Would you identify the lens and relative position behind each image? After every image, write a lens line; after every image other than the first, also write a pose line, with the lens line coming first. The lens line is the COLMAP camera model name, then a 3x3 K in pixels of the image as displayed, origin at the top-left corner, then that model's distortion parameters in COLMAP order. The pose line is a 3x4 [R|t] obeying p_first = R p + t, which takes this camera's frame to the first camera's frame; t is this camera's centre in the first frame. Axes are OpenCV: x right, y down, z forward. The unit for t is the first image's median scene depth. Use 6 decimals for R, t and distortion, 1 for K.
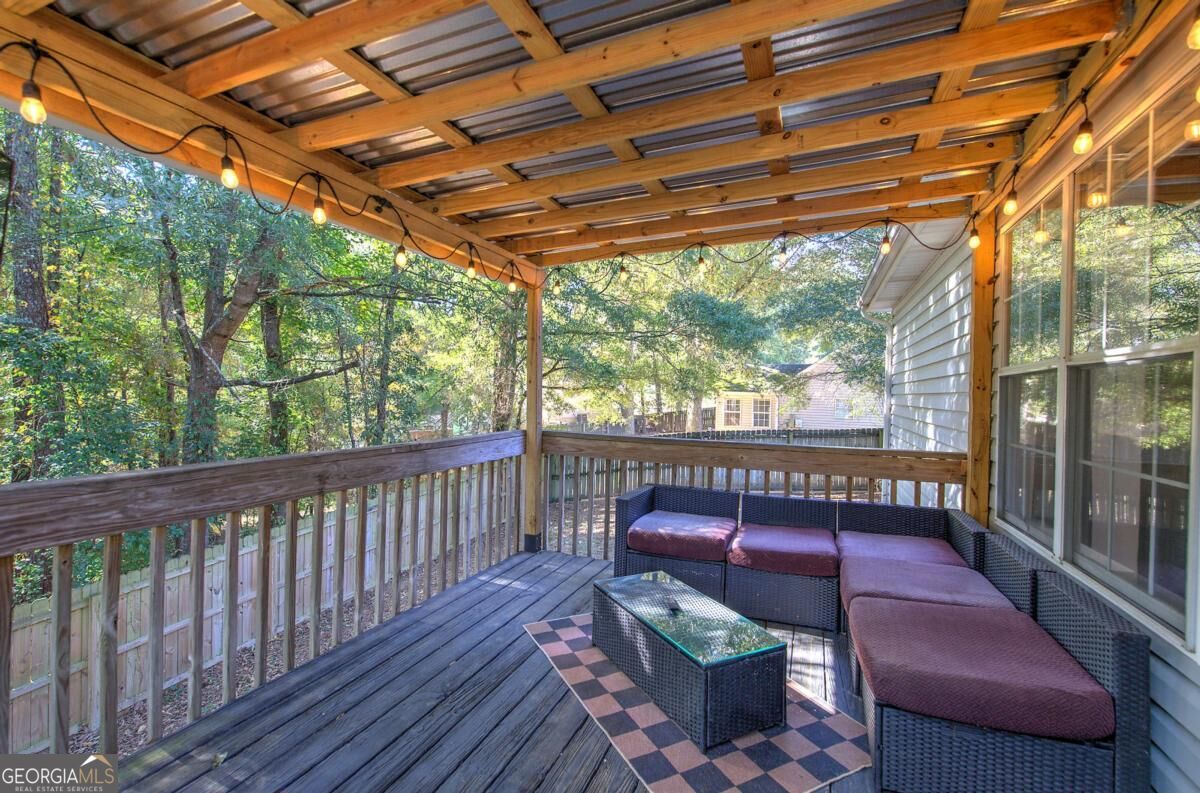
lens RADIAL K [[506.5, 0, 627.2], [0, 506.5, 392.0], [0, 0, 1]] dist [-0.006477, 0.002054]
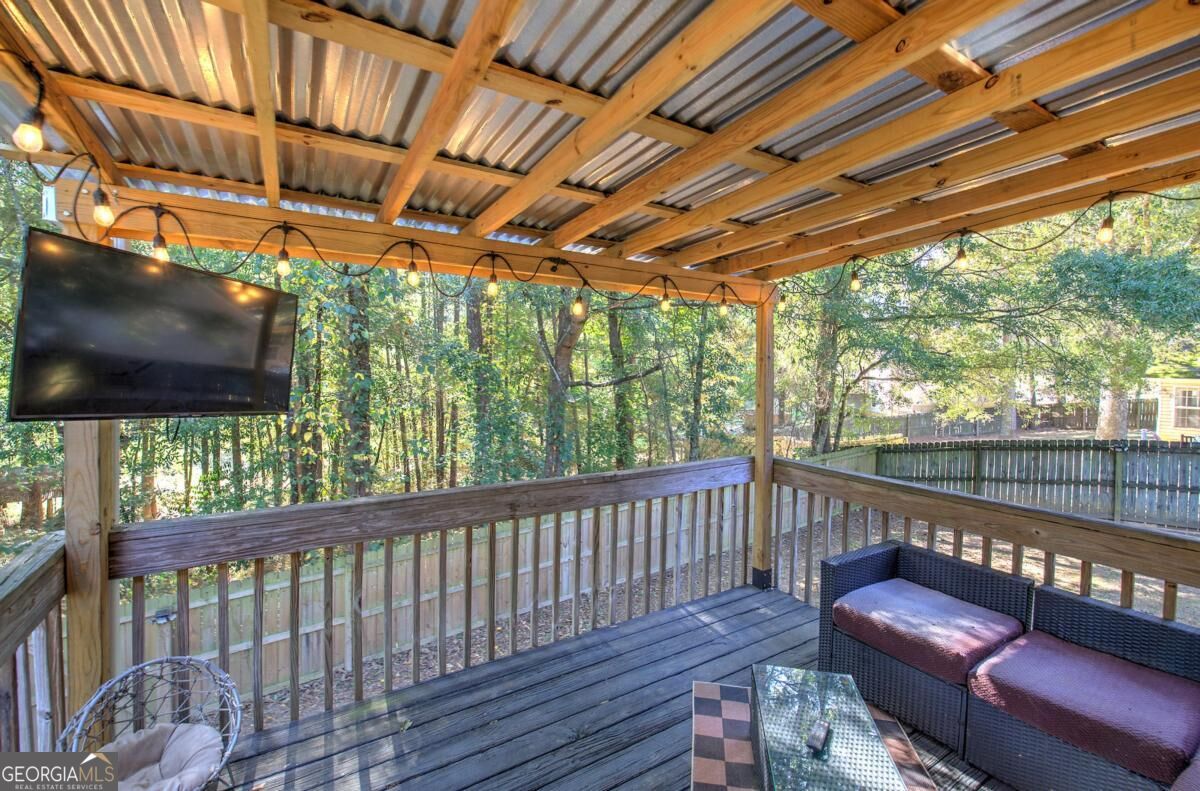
lens RADIAL K [[506.5, 0, 640.3], [0, 506.5, 379.5], [0, 0, 1]] dist [-0.006477, 0.002054]
pose [[0.806485, 0.010174, -0.591167, 0.205839], [-0.005007, 0.999934, 0.010378, -0.086178], [0.591233, -0.005409, 0.806483, 0.142282]]
